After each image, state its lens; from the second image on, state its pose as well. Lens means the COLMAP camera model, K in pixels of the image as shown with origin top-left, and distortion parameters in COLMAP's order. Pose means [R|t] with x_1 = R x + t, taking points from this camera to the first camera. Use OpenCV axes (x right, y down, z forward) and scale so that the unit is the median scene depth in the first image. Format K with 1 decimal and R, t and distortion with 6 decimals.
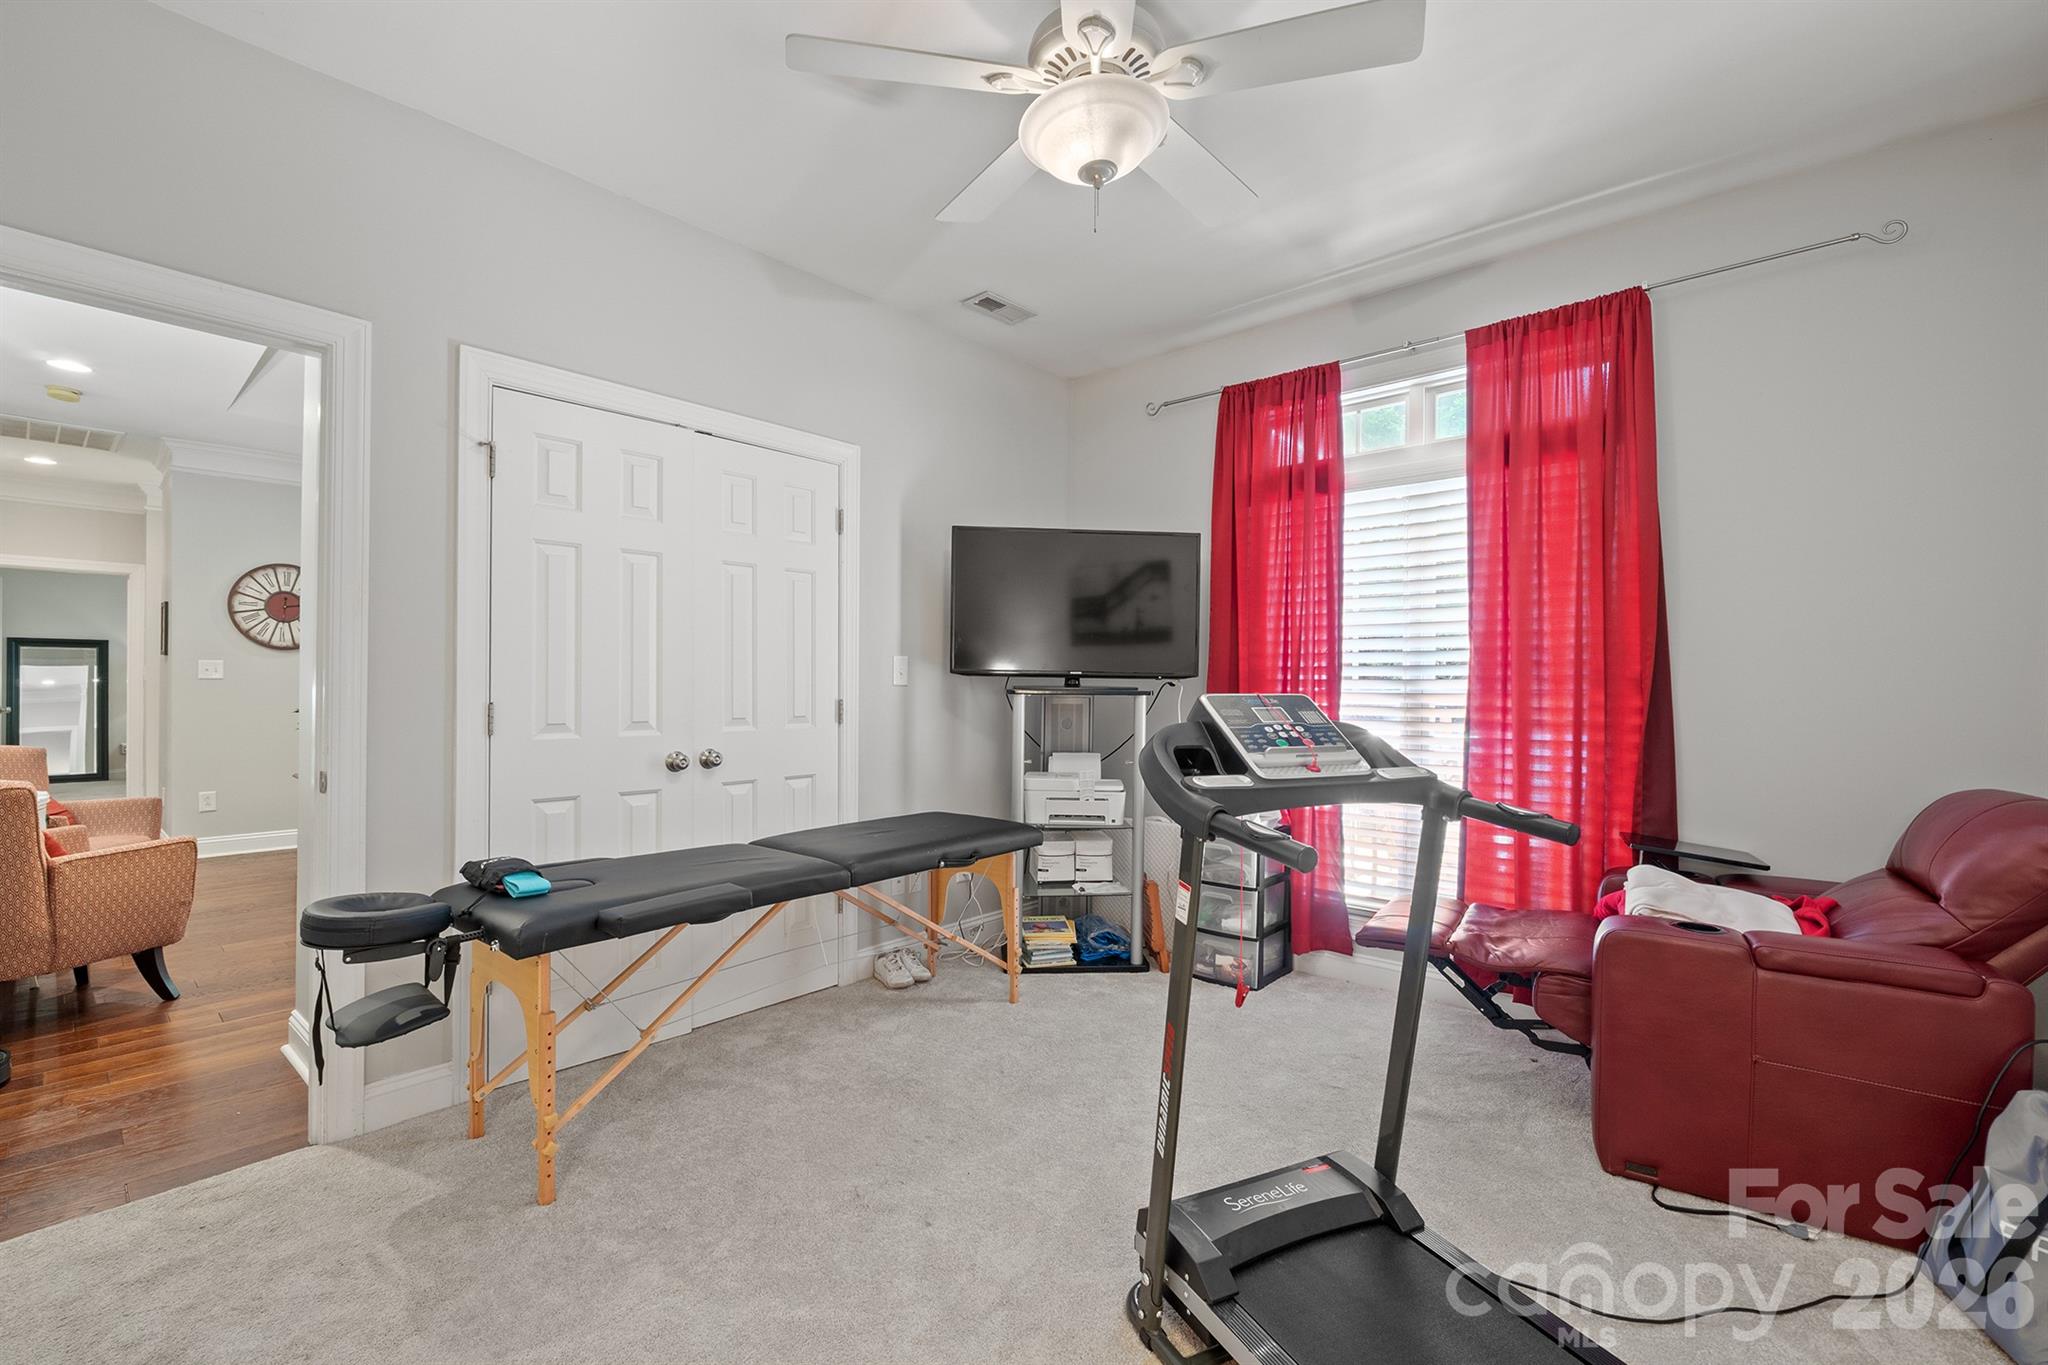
lens RADIAL K [[875.1, 0, 1021.1], [0, 875.1, 680.0], [0, 0, 1]] dist [-0.004146, -0.001103]
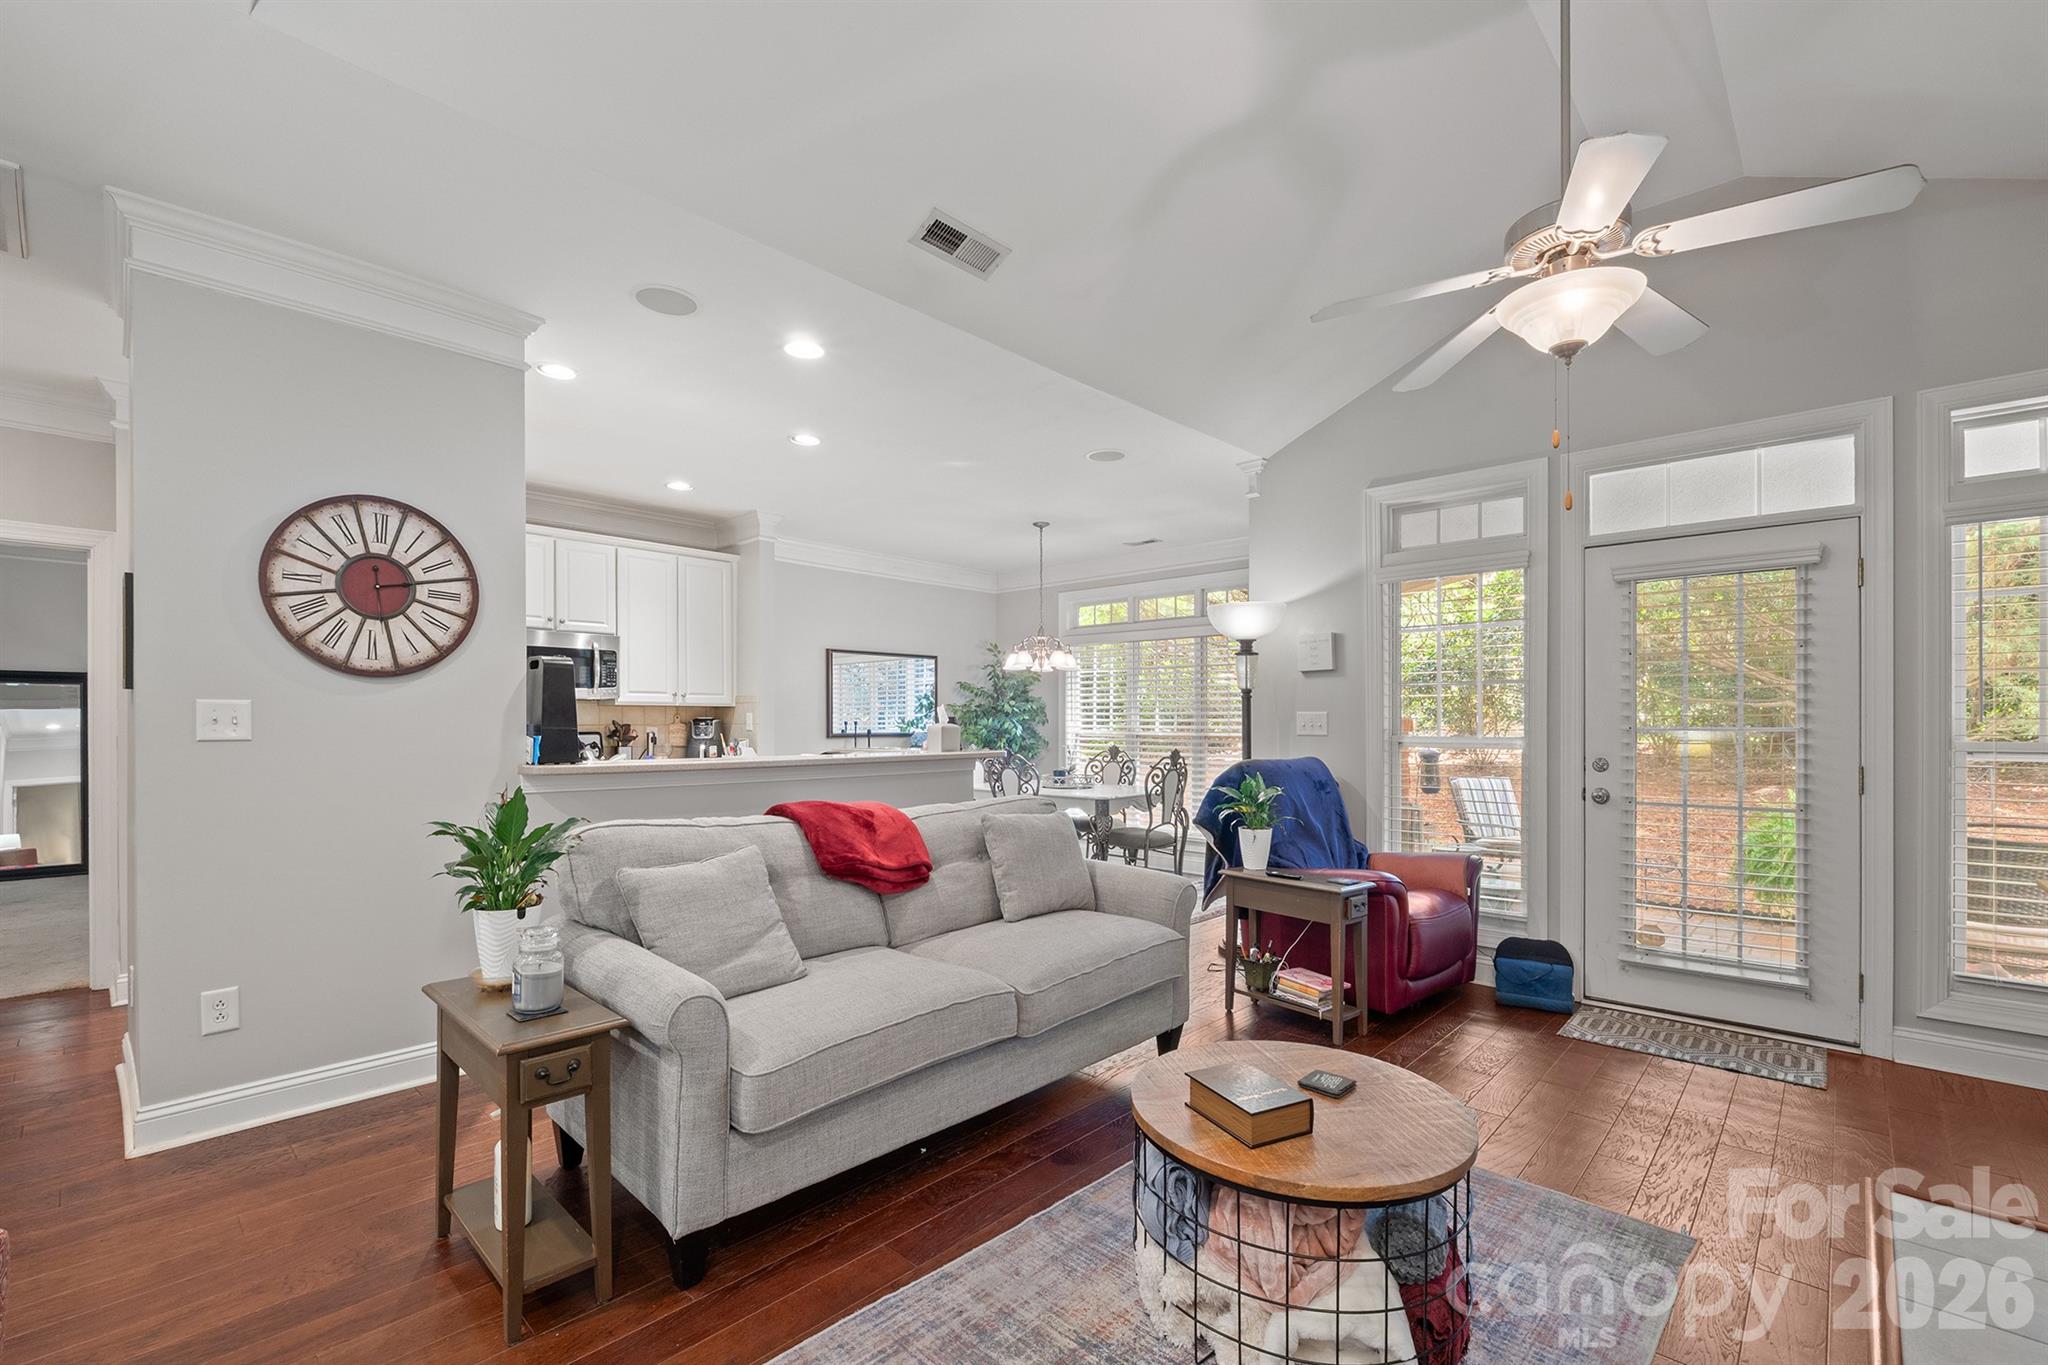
lens RADIAL K [[875.1, 0, 1019.6], [0, 875.1, 724.3], [0, 0, 1]] dist [-0.004146, -0.001103]
pose [[0.999764, -0.001493, -0.021656, -0.490604], [0.001730, 0.999939, 0.010908, -0.013728], [0.021639, -0.010943, 0.999706, 0.538382]]
